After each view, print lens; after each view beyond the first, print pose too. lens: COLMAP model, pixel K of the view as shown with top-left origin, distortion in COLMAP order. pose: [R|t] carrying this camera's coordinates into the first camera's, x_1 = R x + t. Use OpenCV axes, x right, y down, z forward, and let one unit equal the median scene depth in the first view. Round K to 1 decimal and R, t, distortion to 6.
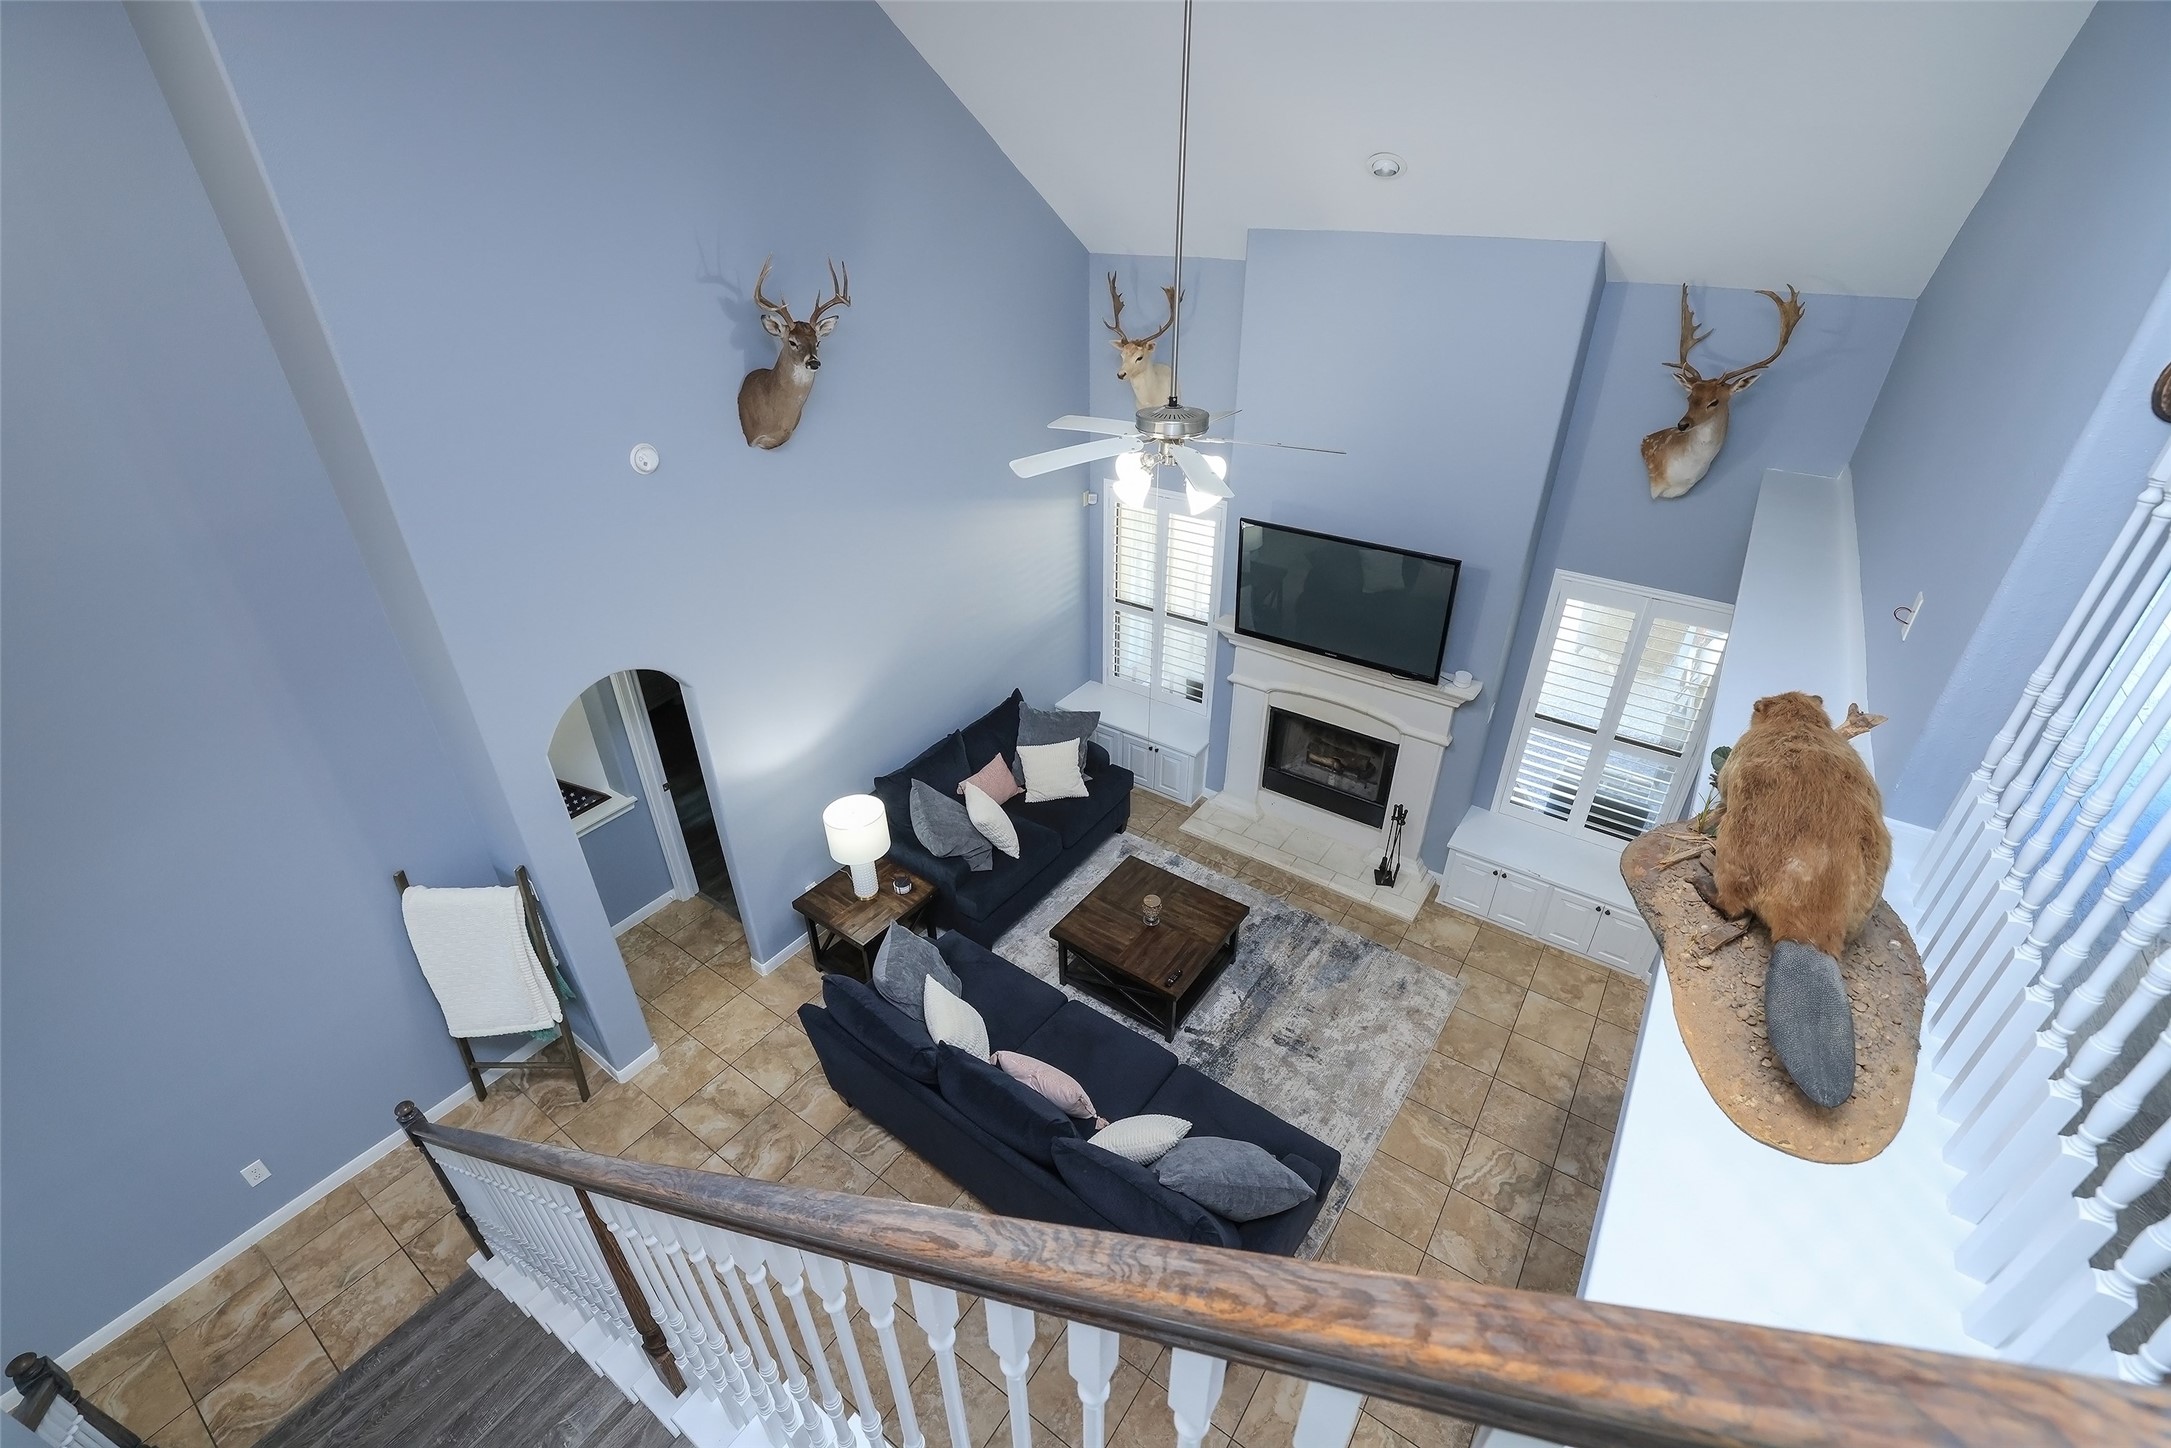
lens RADIAL K [[962.4, 0, 1085.5], [0, 962.4, 724.0], [0, 0, 1]] dist [-0.000153, -0.000035]
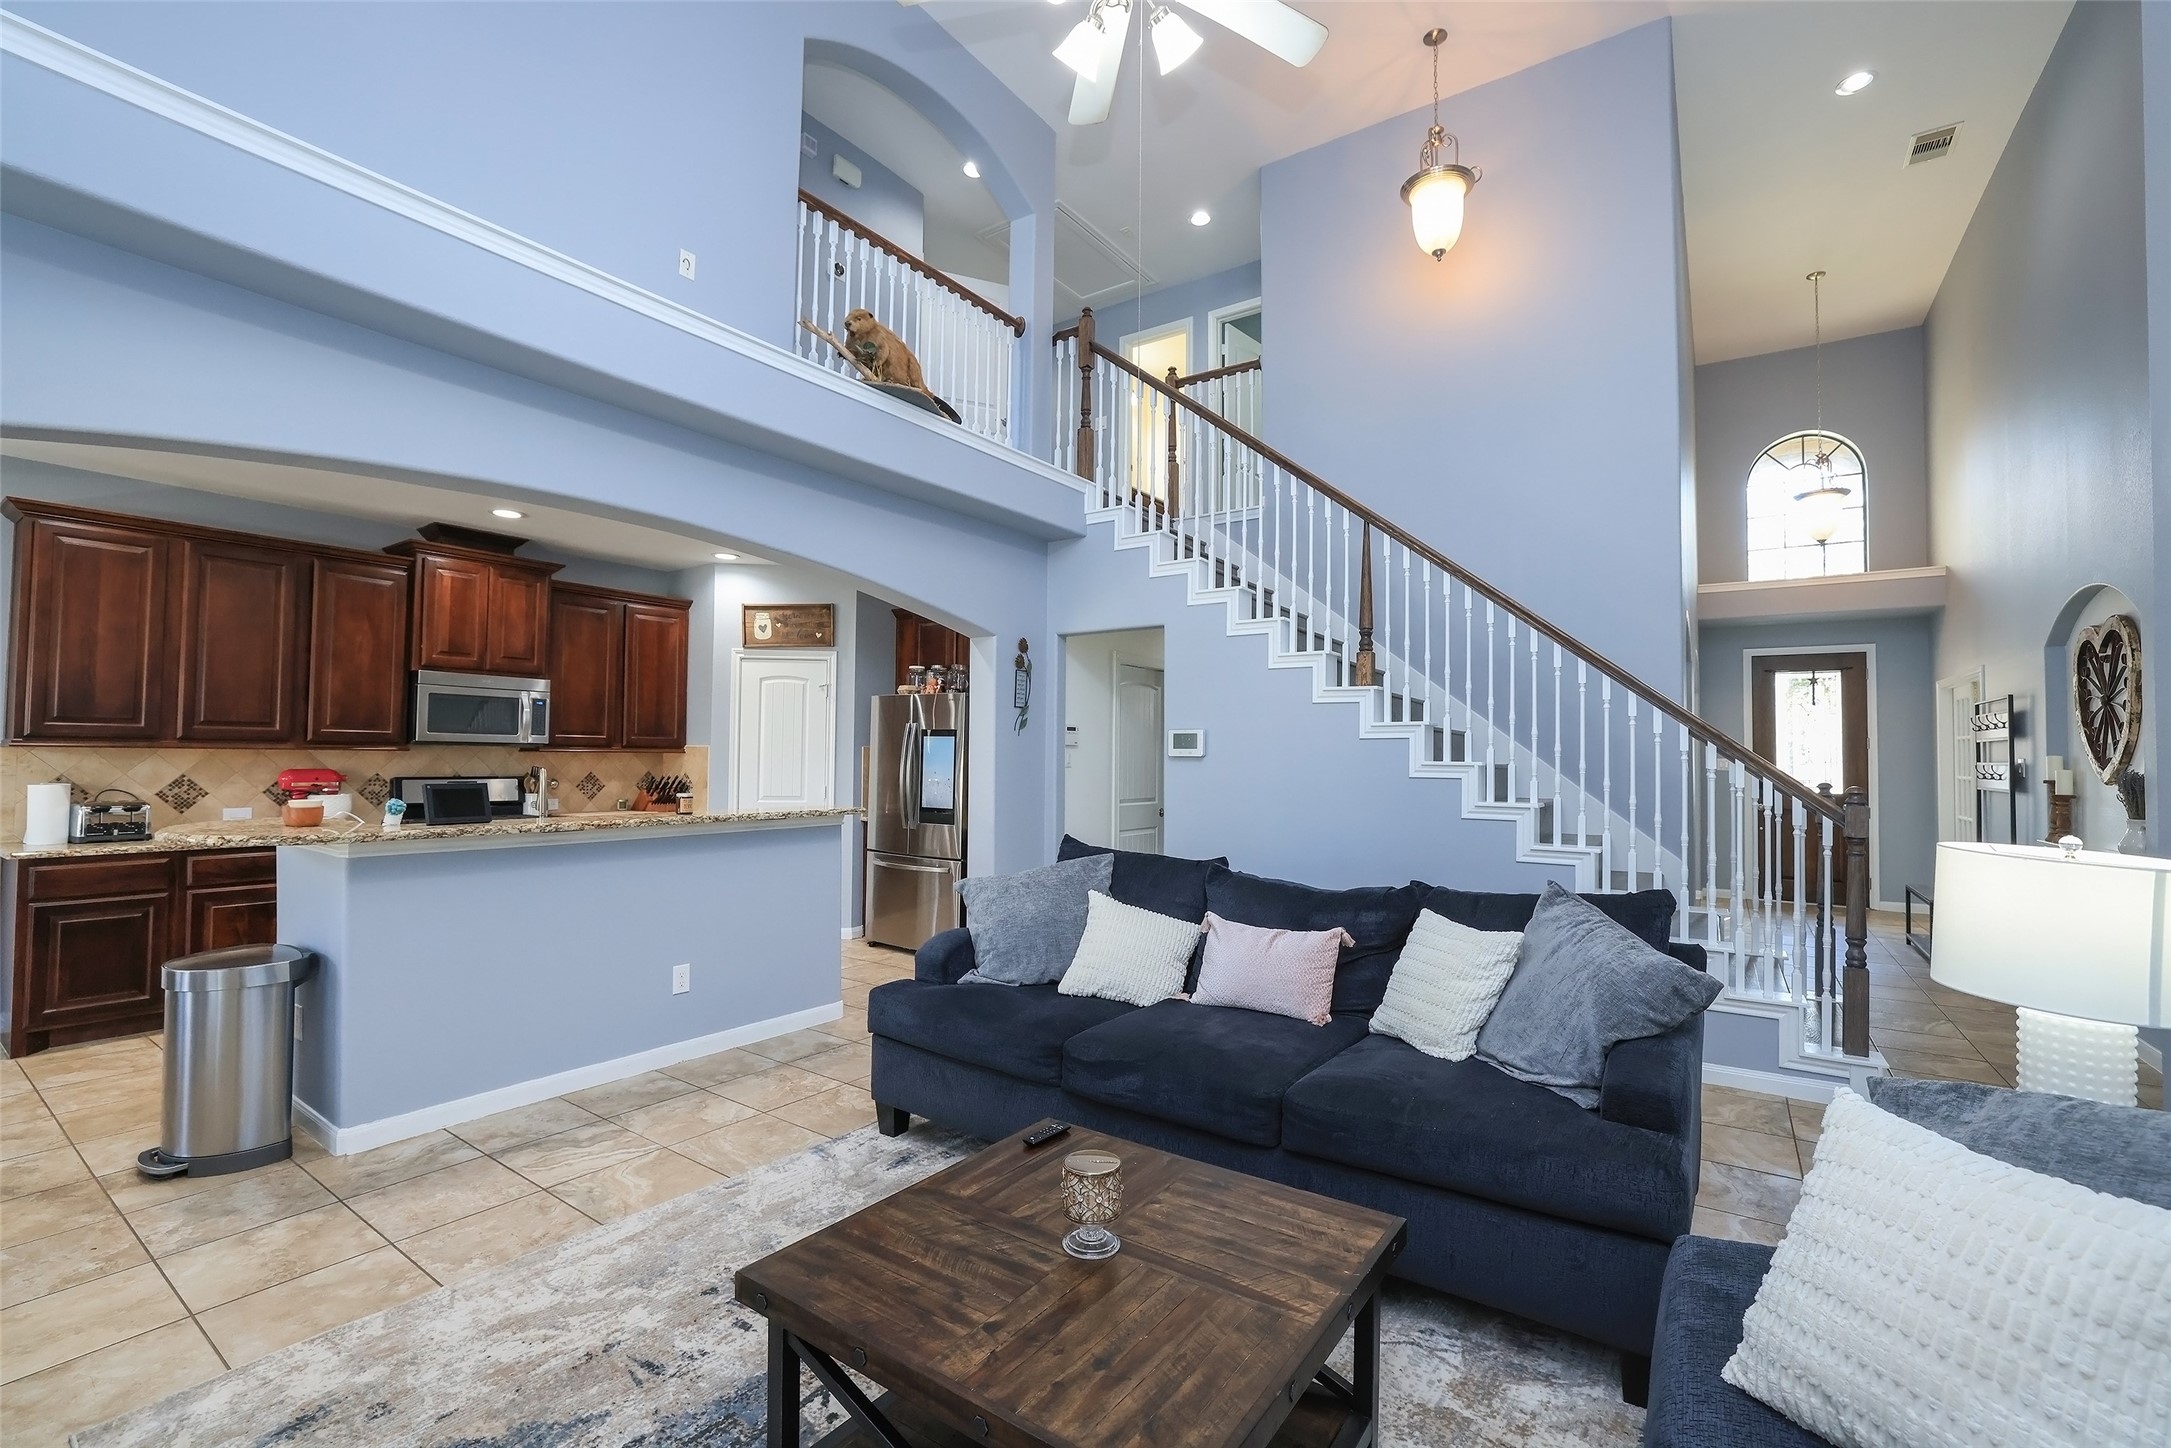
lens RADIAL K [[941.1, 0, 1072.7], [0, 941.1, 731.5], [0, 0, 1]] dist [-0.000782, 0.000379]
pose [[-0.999986, -0.001606, 0.004948, 0.077175], [0.001050, 0.869256, 0.494361, -0.090954], [-0.005095, 0.494360, -0.869242, 1.260238]]
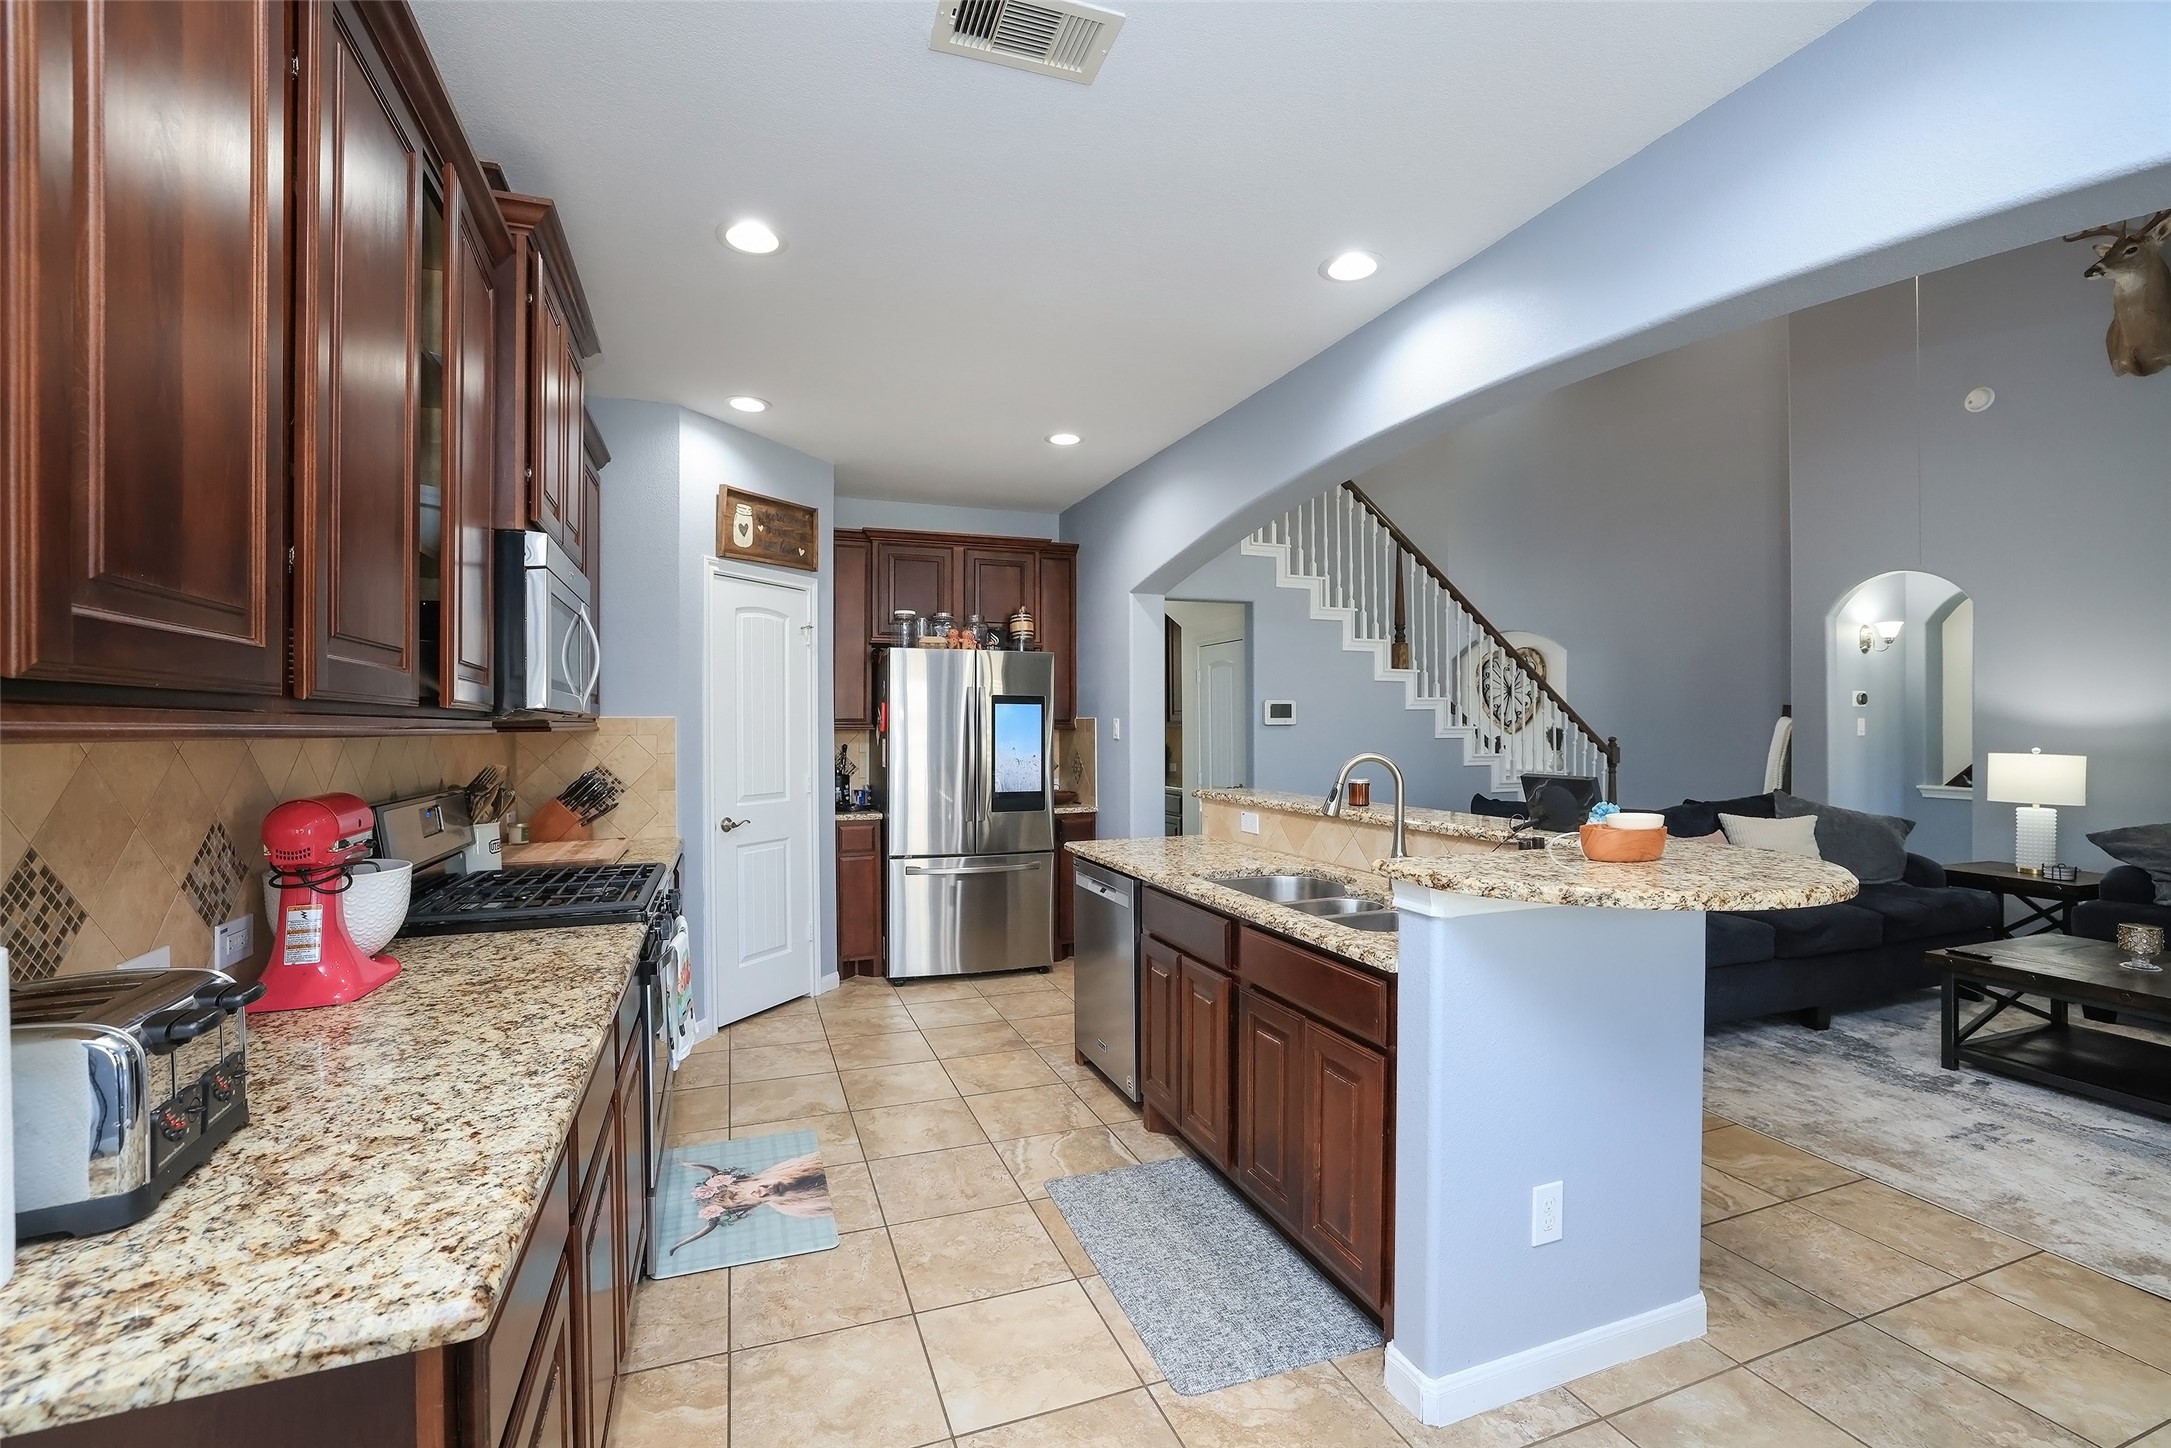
lens RADIAL K [[934.3, 0, 1135.7], [0, 934.3, 717.9], [0, 0, 1]] dist [-0.001653, 0.009678]
pose [[-0.526245, 0.008038, -0.850295, 0.958662], [-0.429611, 0.860435, 0.274019, 0.186511], [0.733826, 0.509498, -0.449346, 0.776563]]
